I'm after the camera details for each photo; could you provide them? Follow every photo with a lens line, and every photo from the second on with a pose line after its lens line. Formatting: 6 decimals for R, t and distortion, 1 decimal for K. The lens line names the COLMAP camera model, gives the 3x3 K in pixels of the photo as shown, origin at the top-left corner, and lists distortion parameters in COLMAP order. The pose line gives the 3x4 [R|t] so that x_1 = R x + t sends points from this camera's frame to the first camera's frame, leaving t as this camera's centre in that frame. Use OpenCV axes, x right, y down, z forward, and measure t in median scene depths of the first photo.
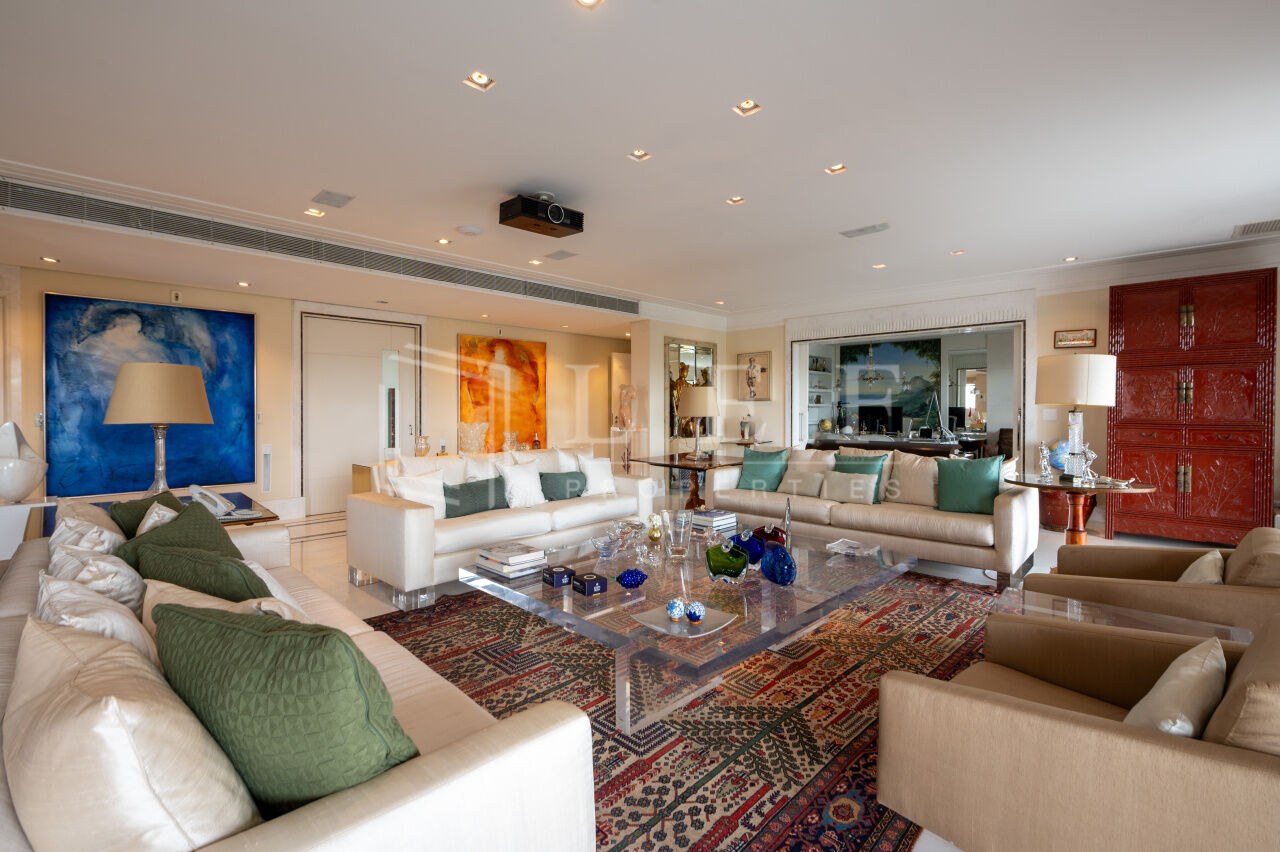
lens RADIAL K [[556.5, 0, 636.0], [0, 556.5, 416.2], [0, 0, 1]] dist [-0.006235, -0.000239]
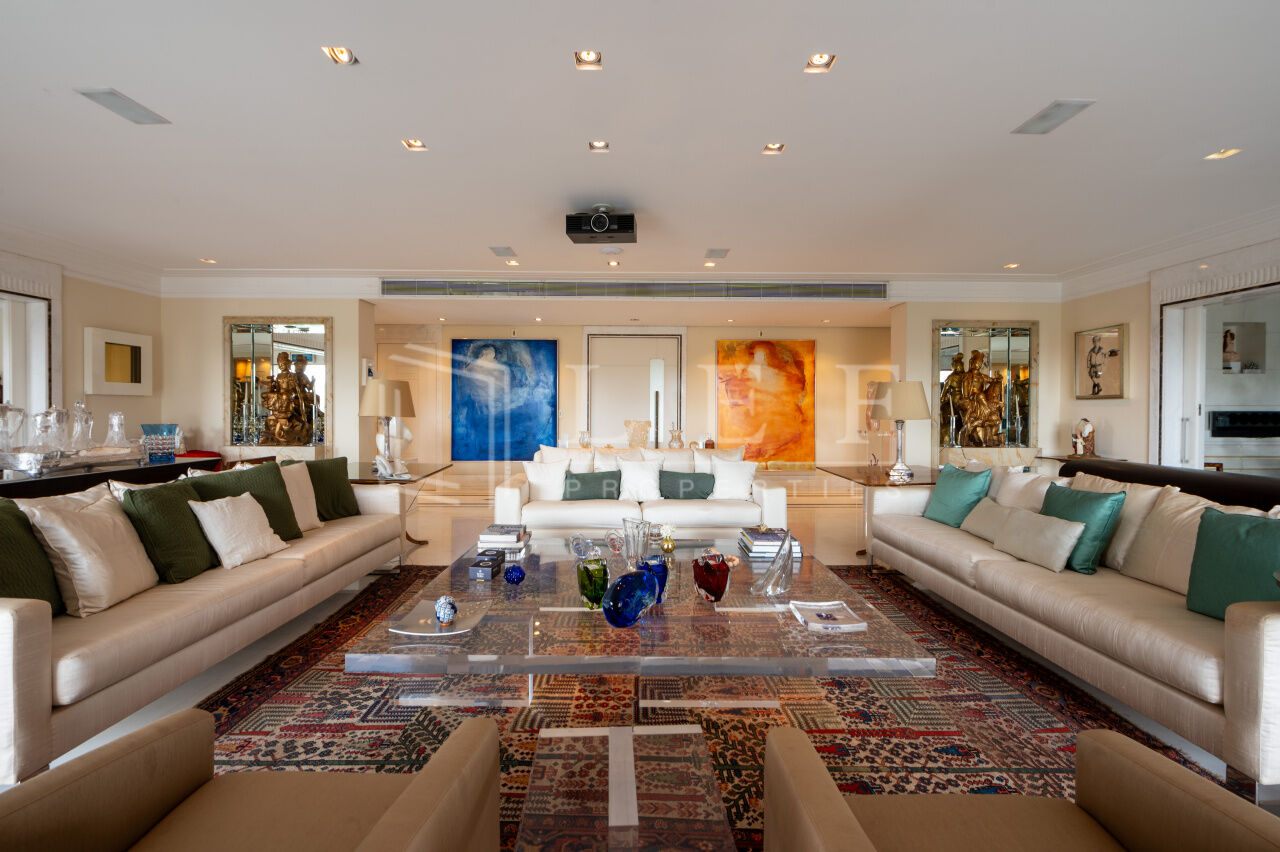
lens RADIAL K [[525.0, 0, 635.9], [0, 525.0, 414.5], [0, 0, 1]] dist [-0.005751, -0.000428]
pose [[0.709725, 0.011723, -0.704382, 0.517543], [-0.014288, 0.999895, 0.002245, -0.004509], [0.704334, 0.008471, 0.709818, 0.295613]]
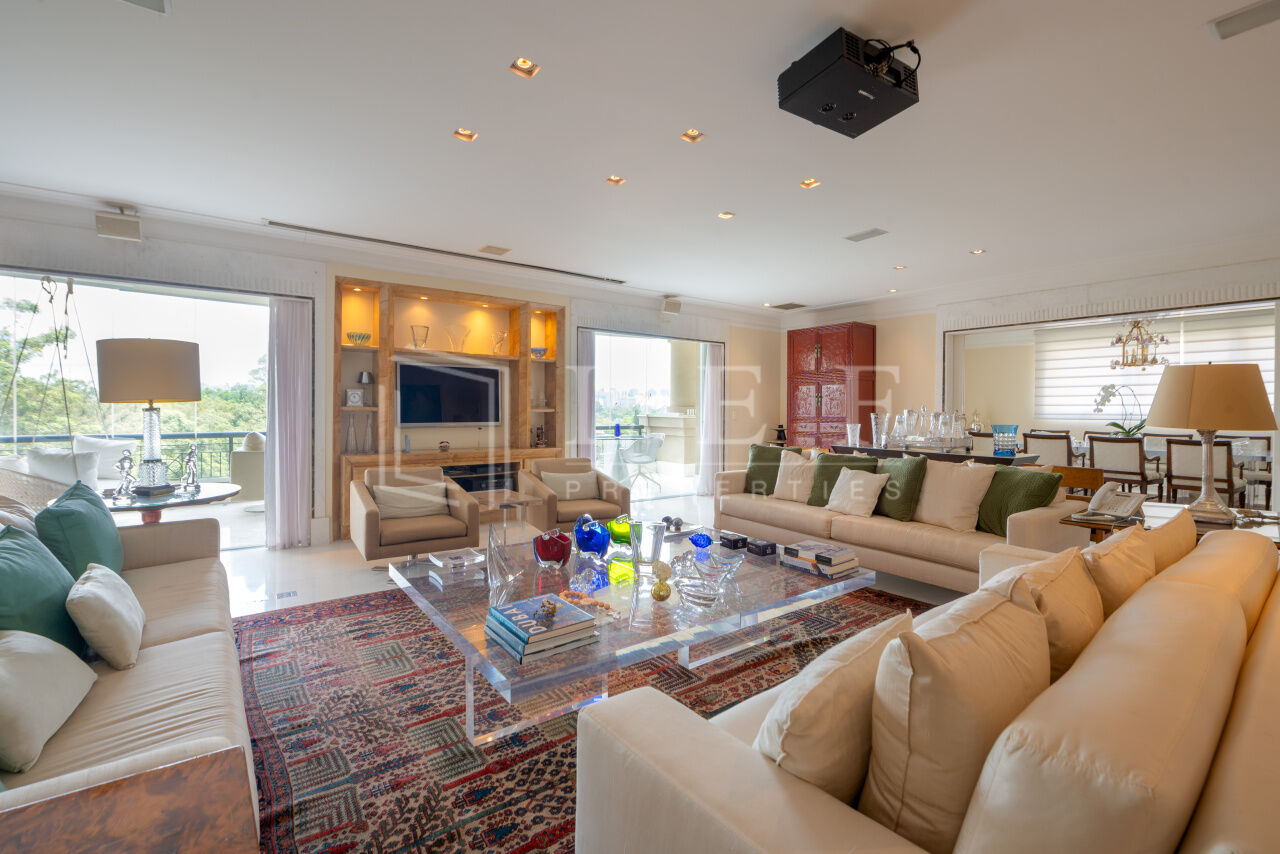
lens RADIAL K [[556.5, 0, 642.9], [0, 556.5, 415.6], [0, 0, 1]] dist [-0.006235, -0.000239]
pose [[-0.990383, -0.007895, 0.138128, -0.031269], [-0.004124, 0.999611, 0.027568, -0.019739], [-0.138292, 0.026734, -0.990031, 1.435949]]
